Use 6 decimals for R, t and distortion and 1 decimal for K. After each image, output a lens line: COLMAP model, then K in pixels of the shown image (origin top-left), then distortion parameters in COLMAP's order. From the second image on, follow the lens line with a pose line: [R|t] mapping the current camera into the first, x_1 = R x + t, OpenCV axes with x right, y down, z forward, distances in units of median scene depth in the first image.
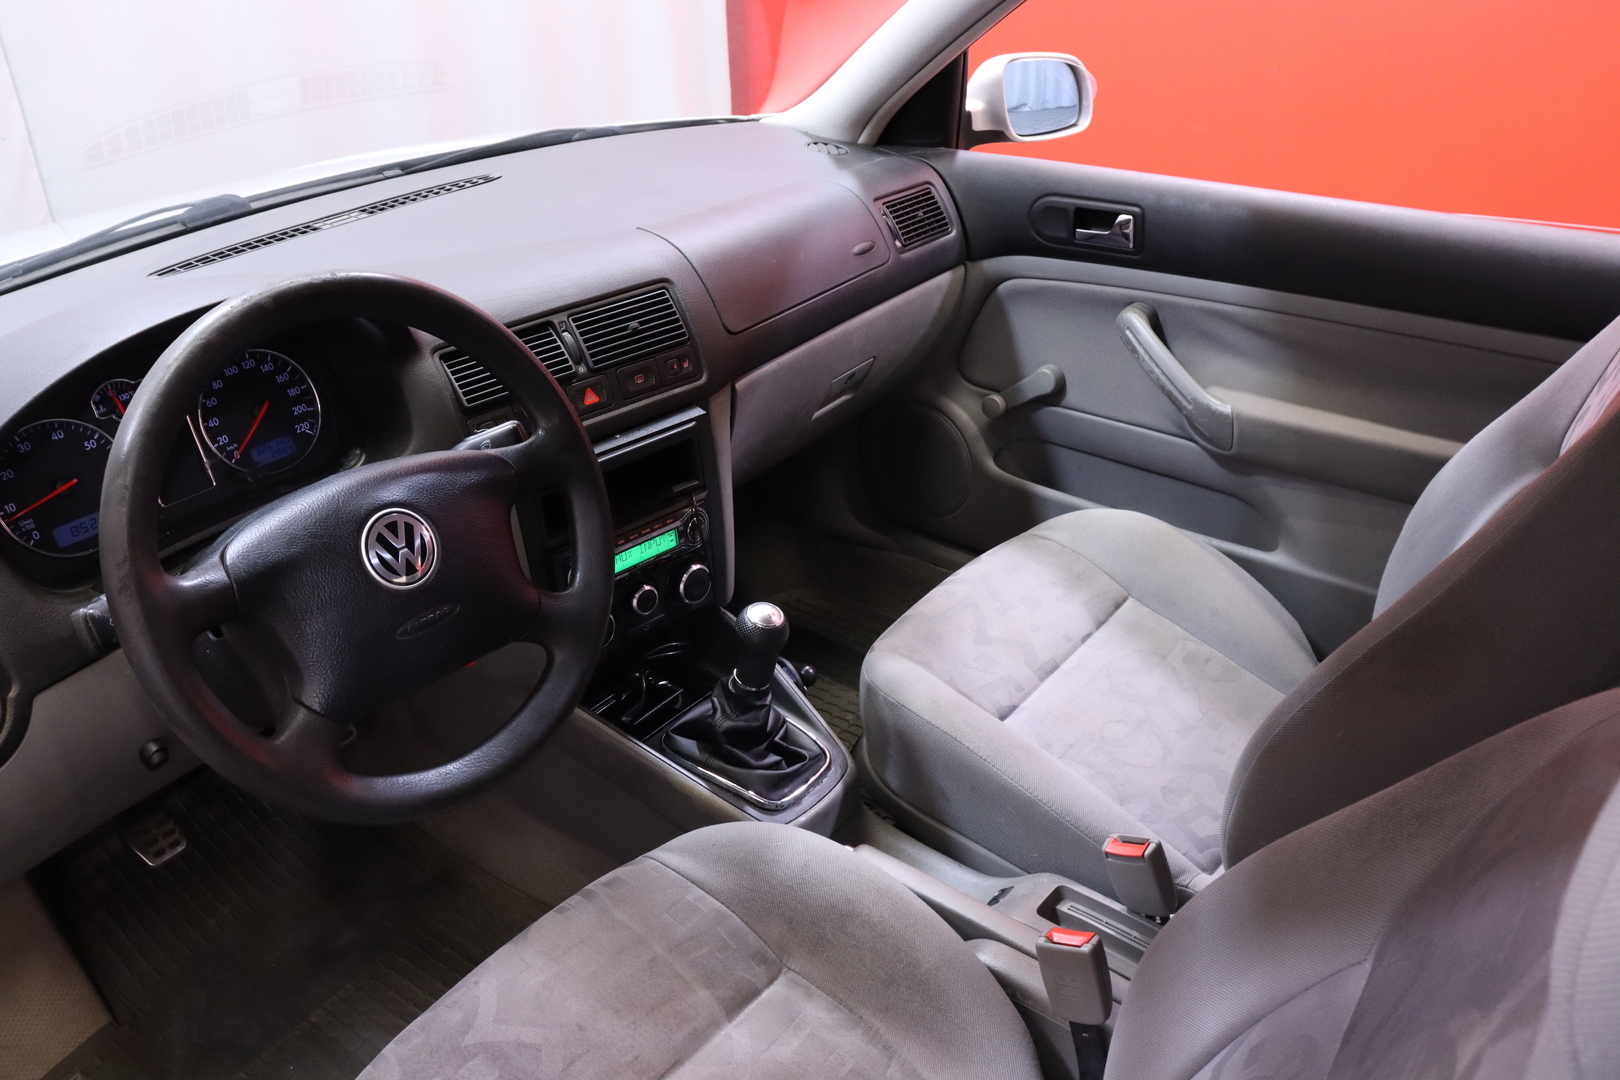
lens RADIAL K [[1334.5, 0, 801.2], [0, 1334.5, 530.3], [0, 0, 1]] dist [-0.180571, 0.169663]
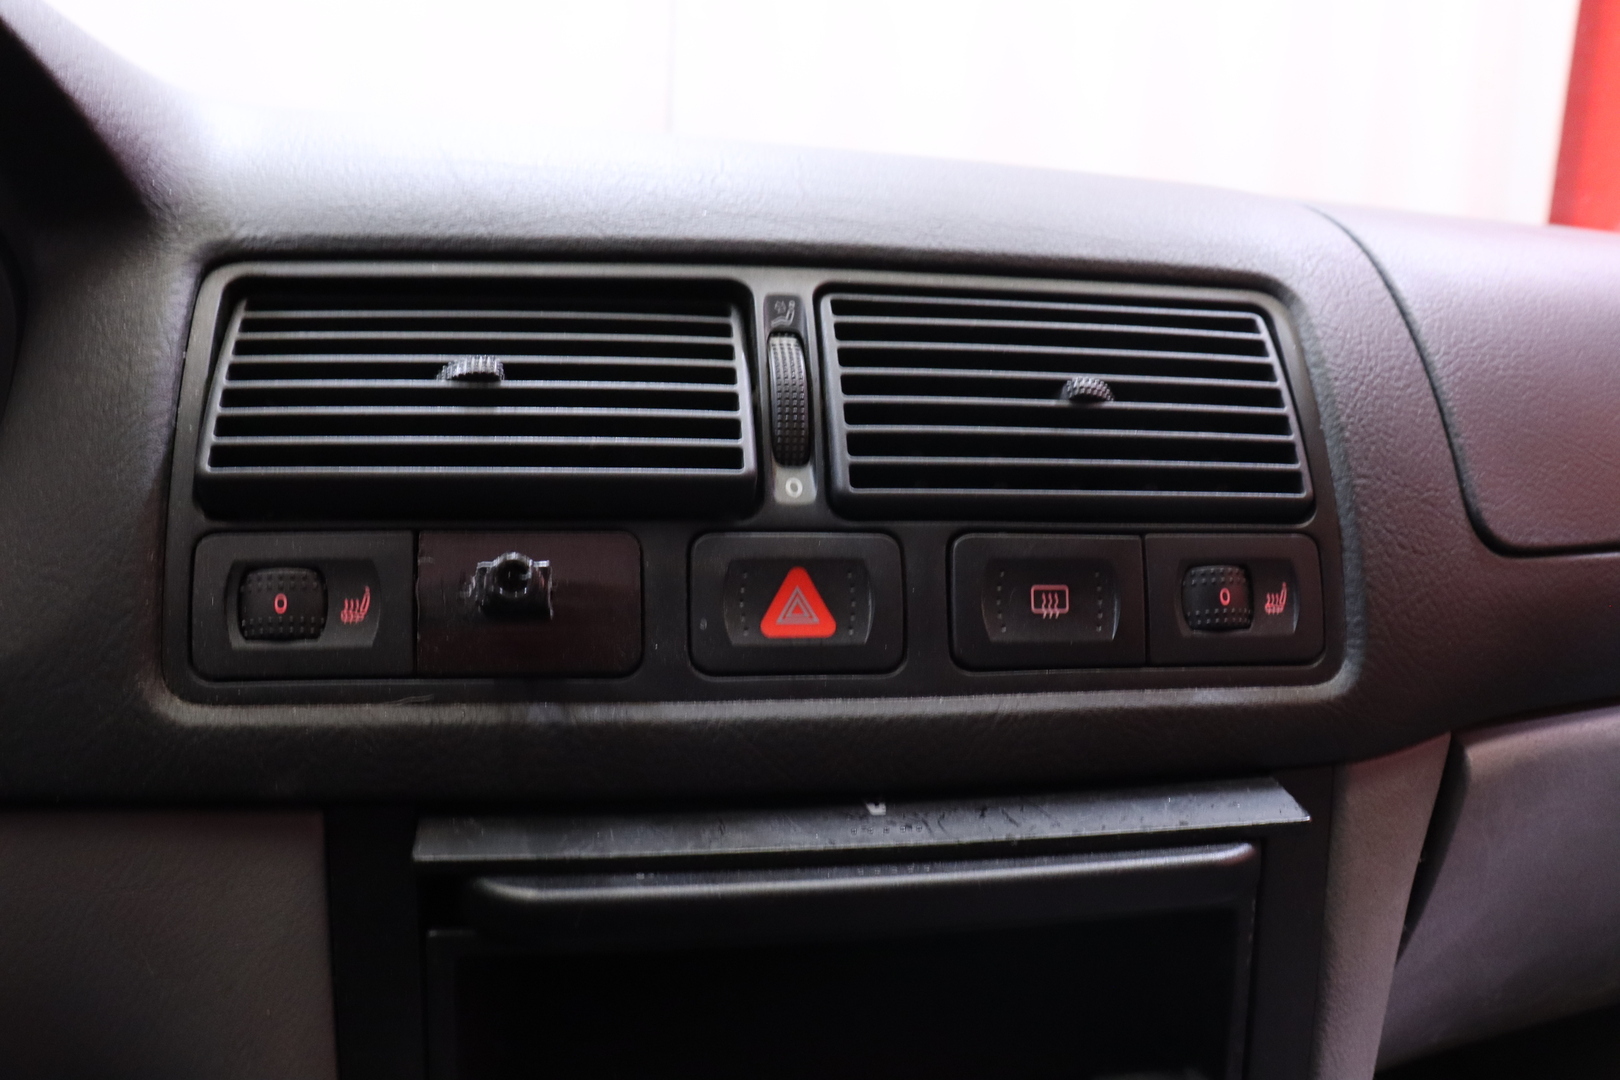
lens RADIAL K [[1317.5, 0, 809.5], [0, 1317.5, 503.2], [0, 0, 1]] dist [-0.176560, 0.099331]
pose [[0.838307, 0.157900, -0.521832, -0.038927], [-0.309832, 0.925537, -0.217679, -0.065424], [0.448604, 0.344163, 0.824807, 0.772446]]
